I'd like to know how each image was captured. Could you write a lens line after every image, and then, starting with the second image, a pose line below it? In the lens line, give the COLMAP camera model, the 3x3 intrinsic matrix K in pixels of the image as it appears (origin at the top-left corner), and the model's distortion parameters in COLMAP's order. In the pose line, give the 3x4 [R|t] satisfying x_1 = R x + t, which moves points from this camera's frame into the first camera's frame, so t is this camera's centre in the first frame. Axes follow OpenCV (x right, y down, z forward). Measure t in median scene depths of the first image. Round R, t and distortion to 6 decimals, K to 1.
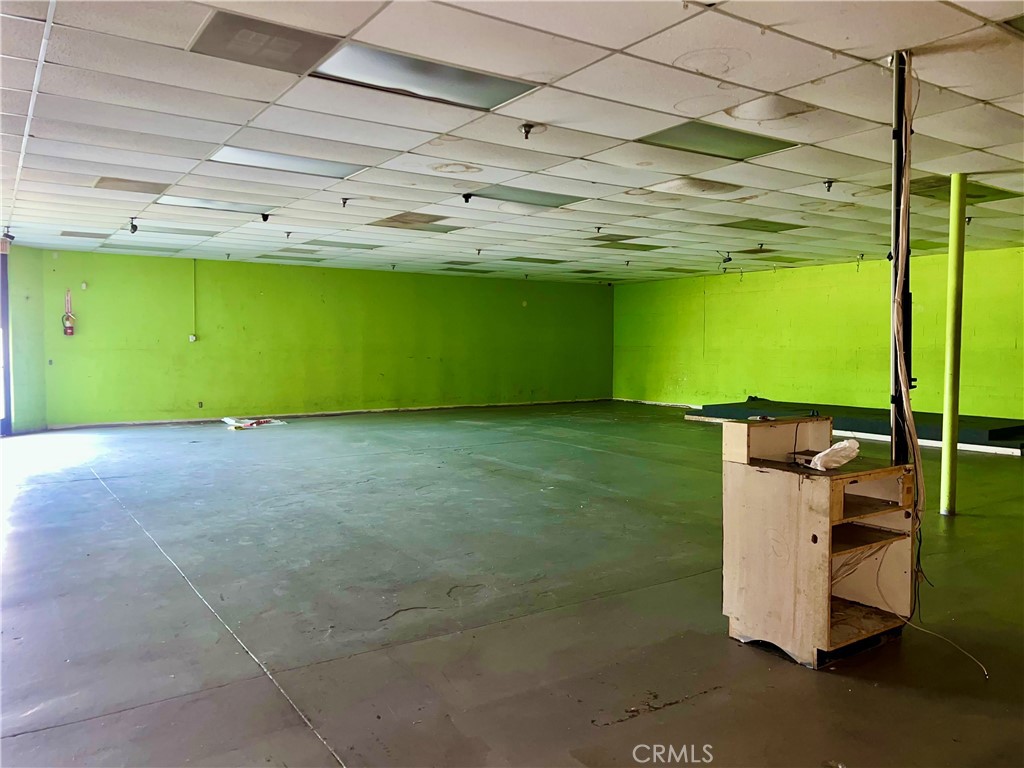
lens RADIAL K [[774.1, 0, 505.4], [0, 774.1, 378.6], [0, 0, 1]] dist [0.047821, -0.034799]
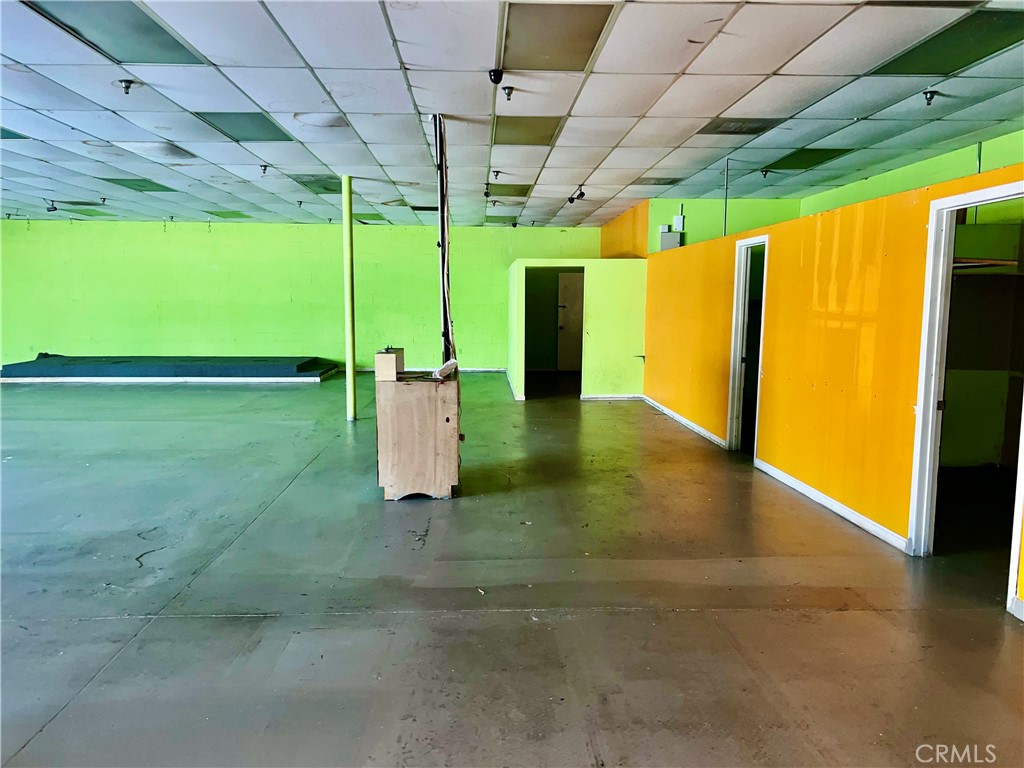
lens RADIAL K [[774.1, 0, 515.2], [0, 774.1, 393.0], [0, 0, 1]] dist [0.047821, -0.034799]
pose [[0.508464, -0.102490, 0.854962, -0.316124], [0.036906, 0.994573, 0.097278, -0.000969], [-0.860292, -0.017909, 0.509487, 0.019351]]
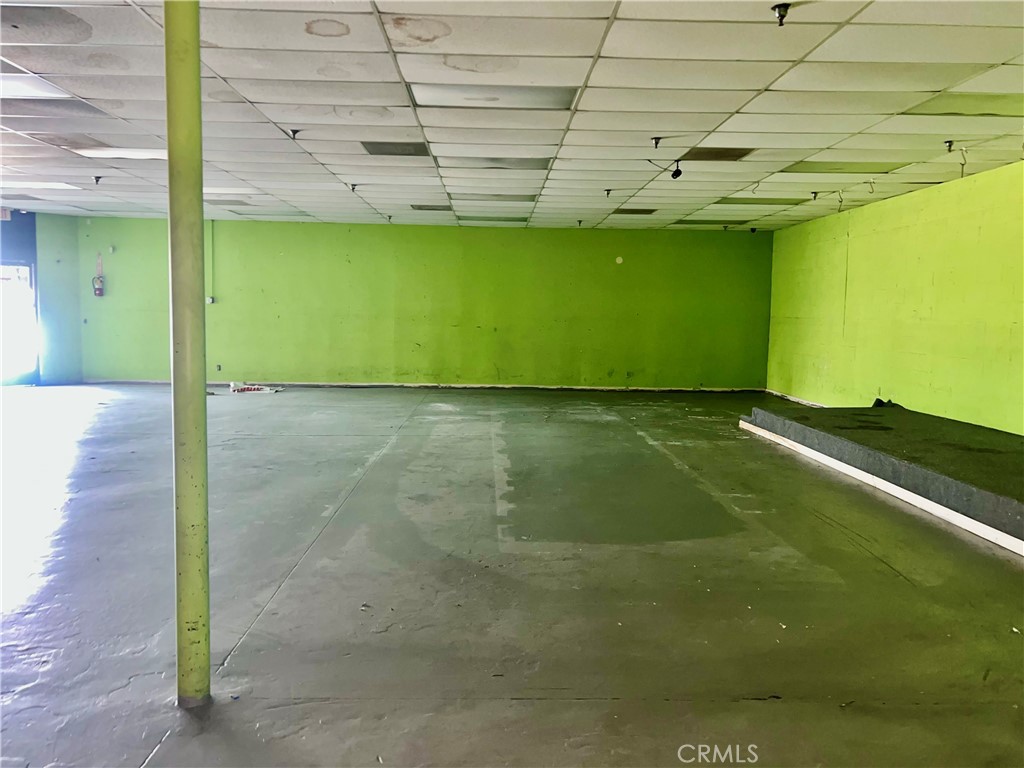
lens RADIAL K [[774.1, 0, 509.1], [0, 774.1, 385.4], [0, 0, 1]] dist [0.047821, -0.034799]
pose [[0.842394, 0.062004, -0.535283, 0.588658], [-0.039223, 0.997778, 0.053850, -0.015404], [0.537433, -0.024367, 0.842955, 0.463179]]
